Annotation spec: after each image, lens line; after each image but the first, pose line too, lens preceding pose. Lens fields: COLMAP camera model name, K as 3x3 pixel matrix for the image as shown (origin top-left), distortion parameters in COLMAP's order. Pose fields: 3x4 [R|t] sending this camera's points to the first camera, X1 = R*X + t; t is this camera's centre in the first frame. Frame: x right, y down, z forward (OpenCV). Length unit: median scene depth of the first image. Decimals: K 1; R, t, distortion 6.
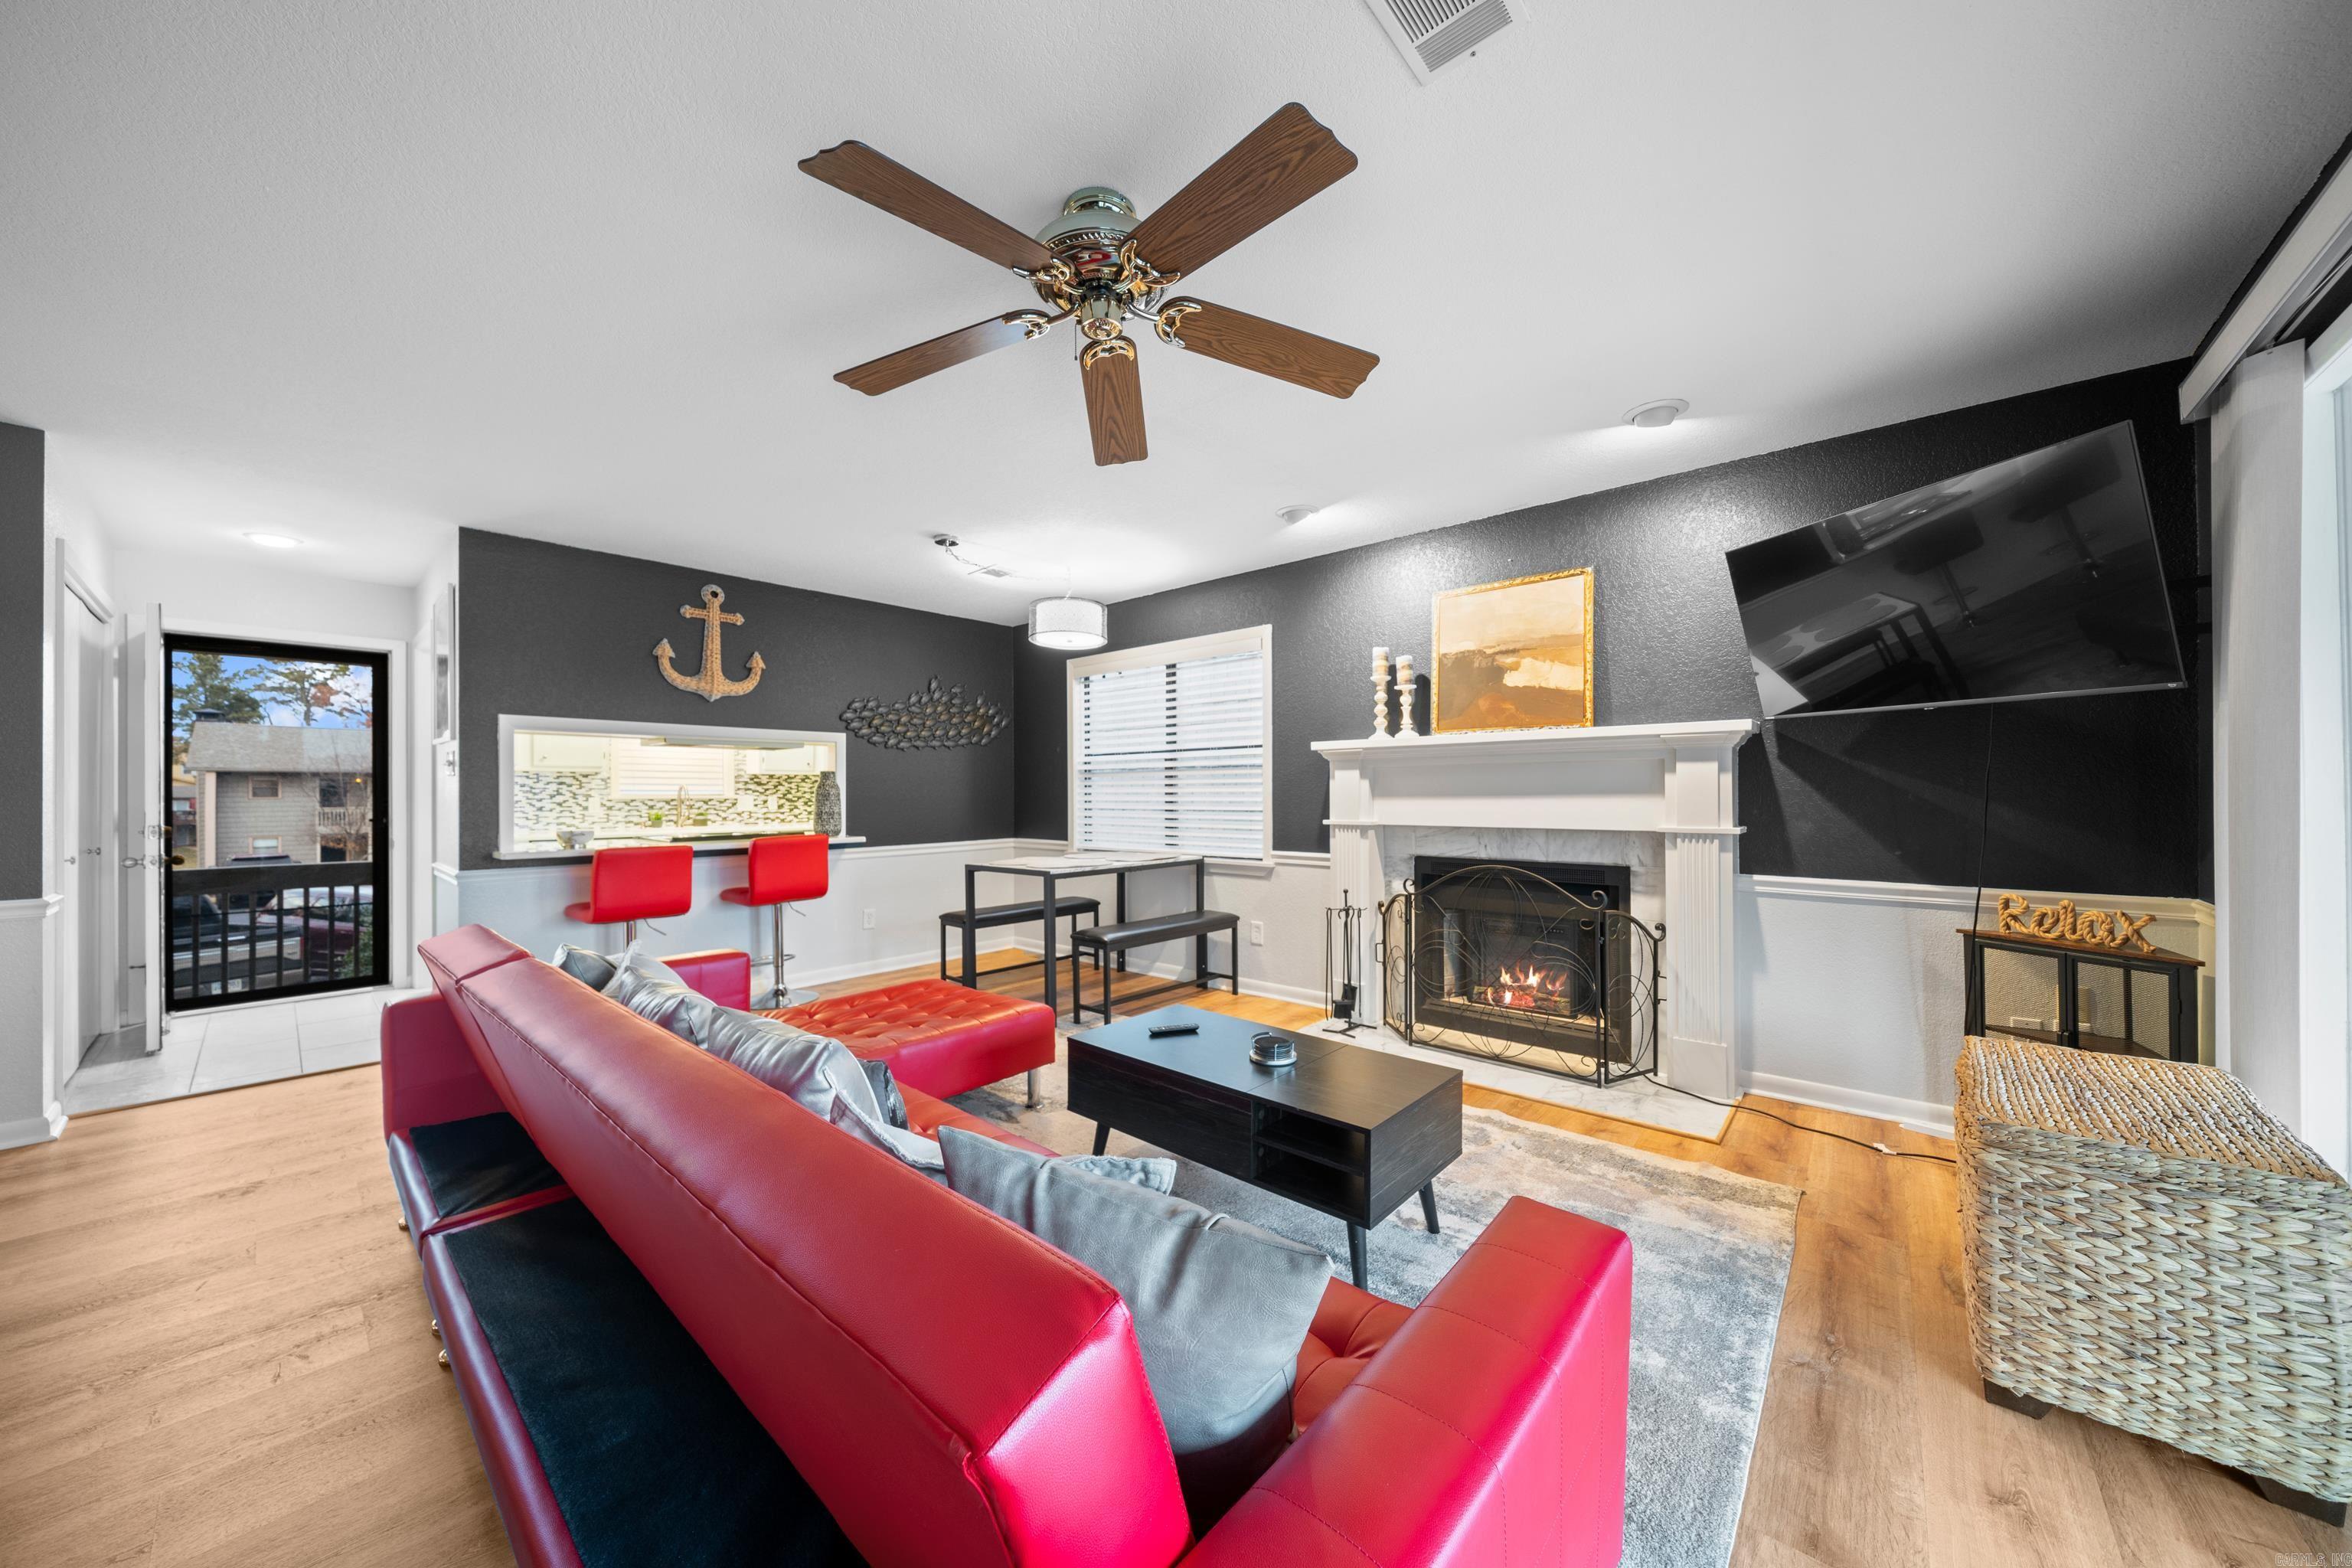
lens RADIAL K [[809.5, 0, 1180.3], [0, 809.5, 781.5], [0, 0, 1]] dist [-0.002196, -0.001354]
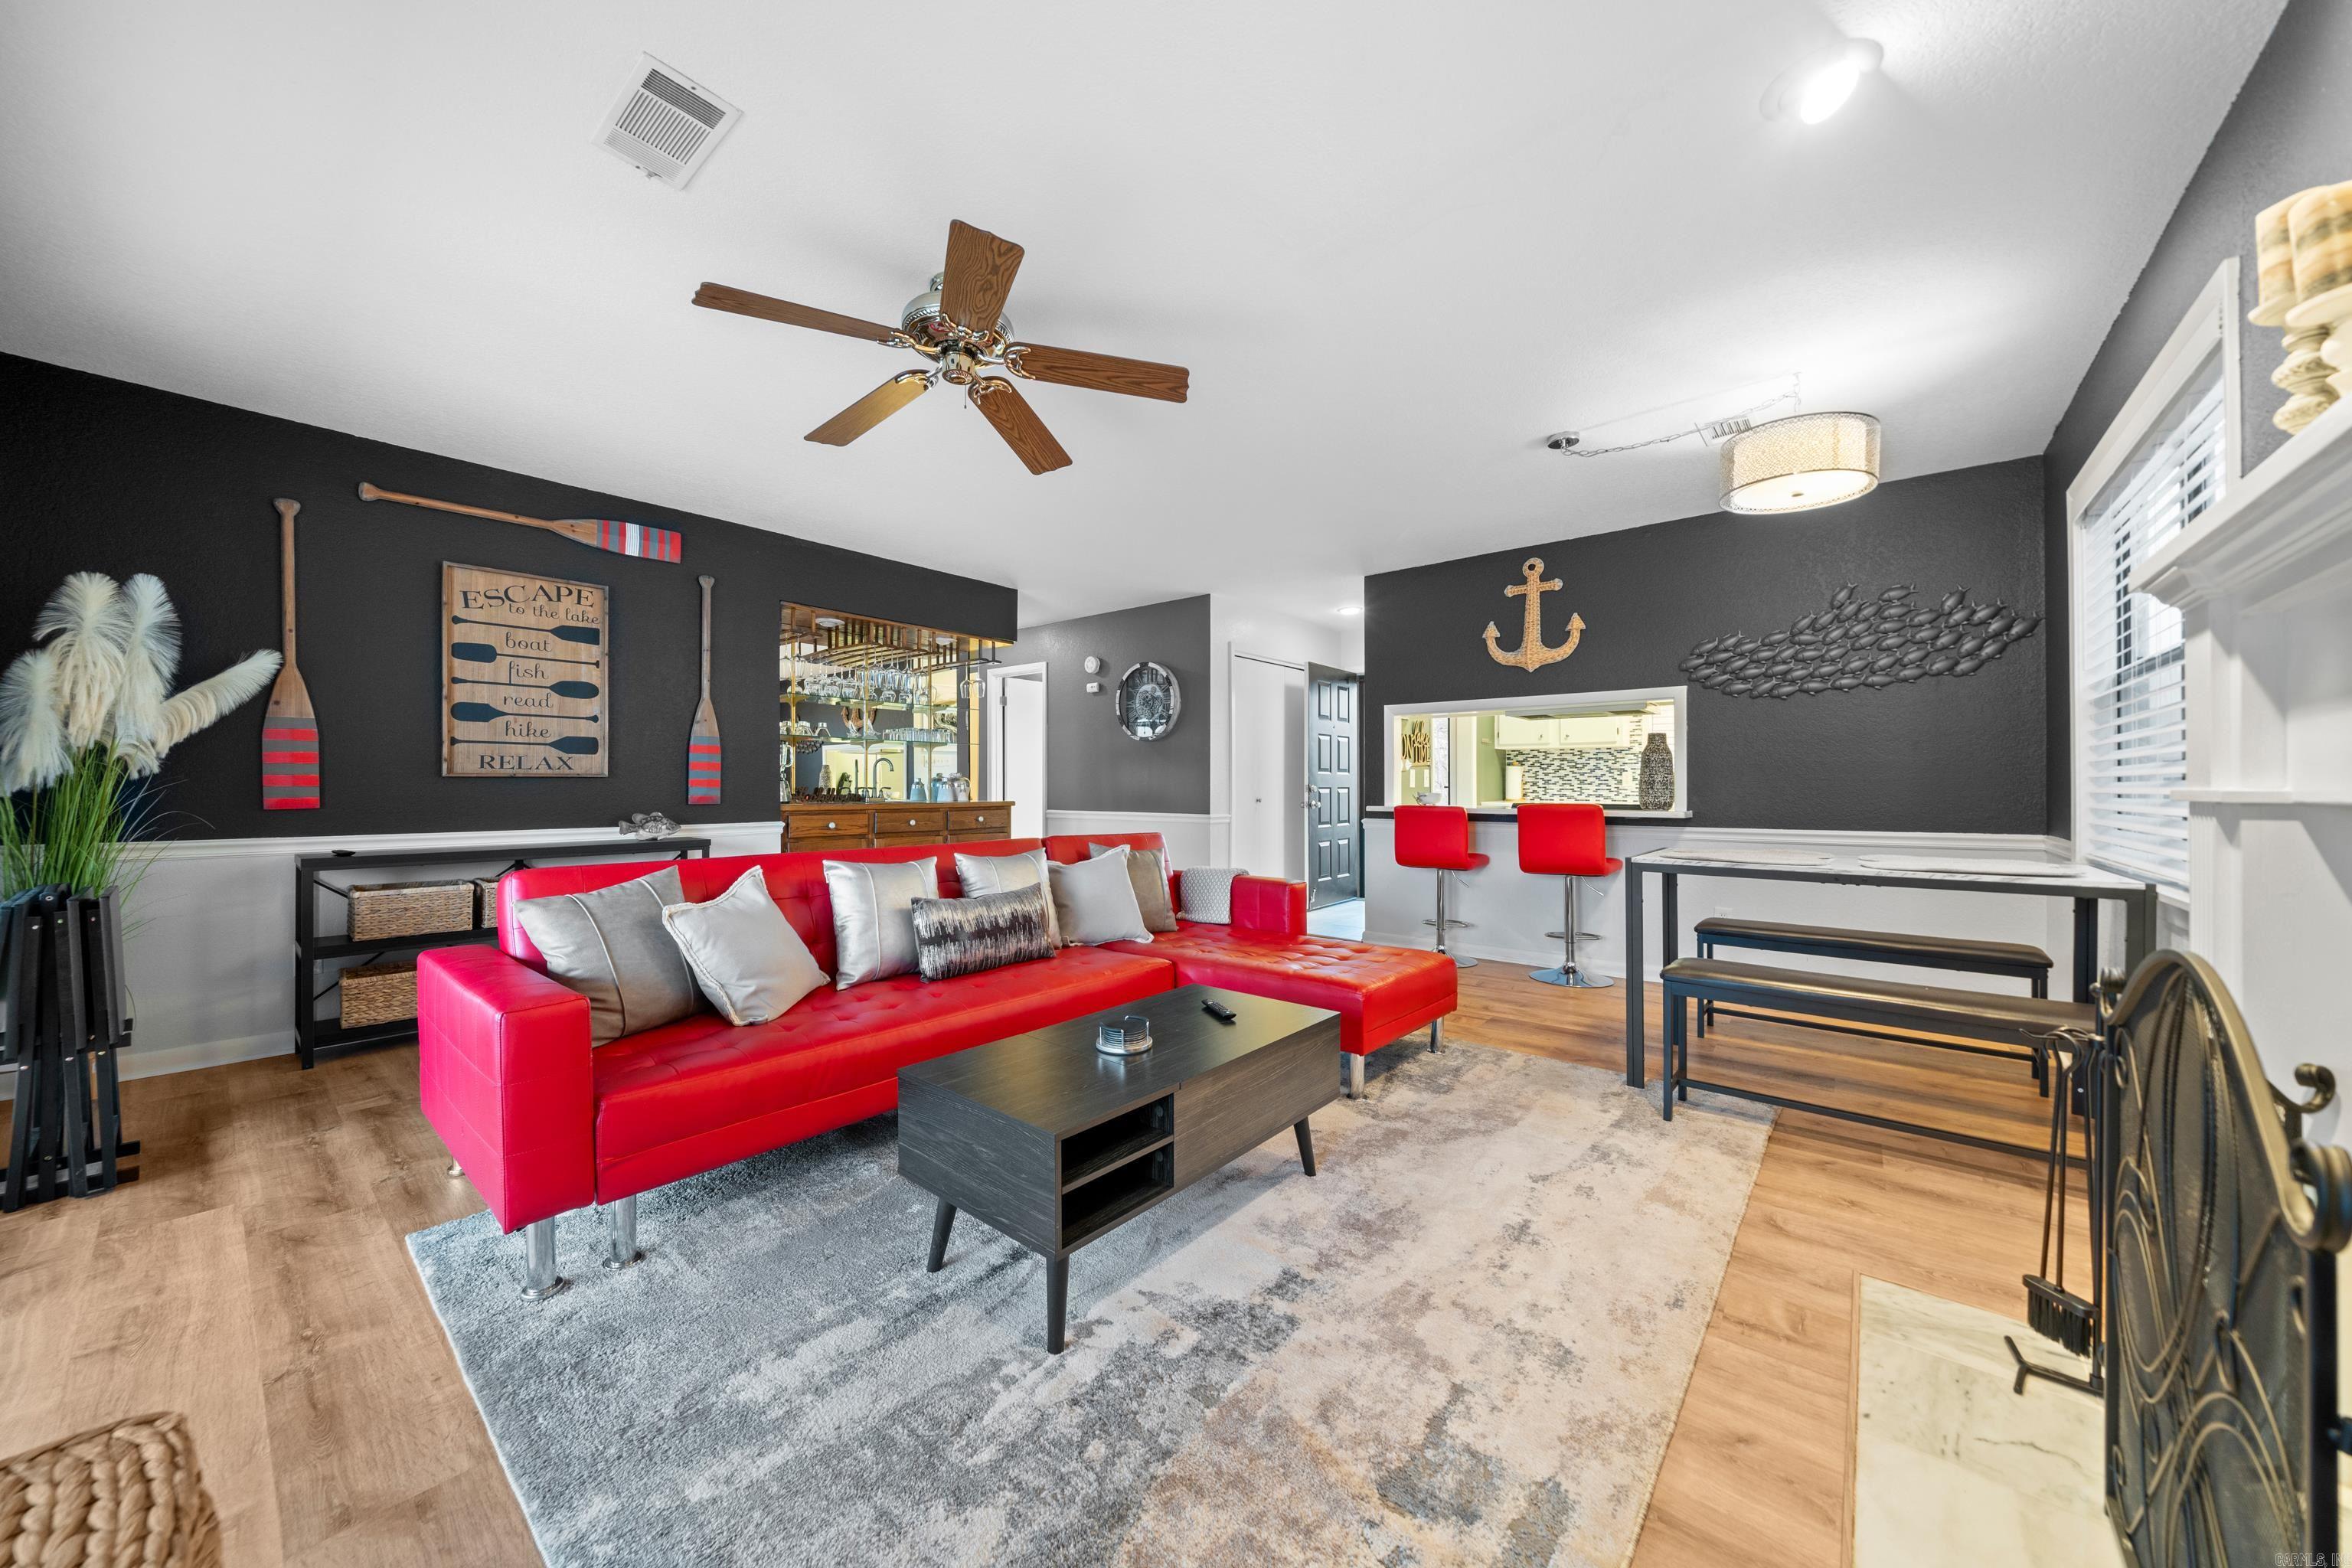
lens RADIAL K [[809.5, 0, 1187.6], [0, 809.5, 797.3], [0, 0, 1]] dist [-0.002196, -0.001354]
pose [[0.034368, 0.016395, -0.999275, 0.497265], [0.017280, 0.999706, 0.016996, 0.040048], [0.999260, -0.017851, 0.034075, 0.593912]]
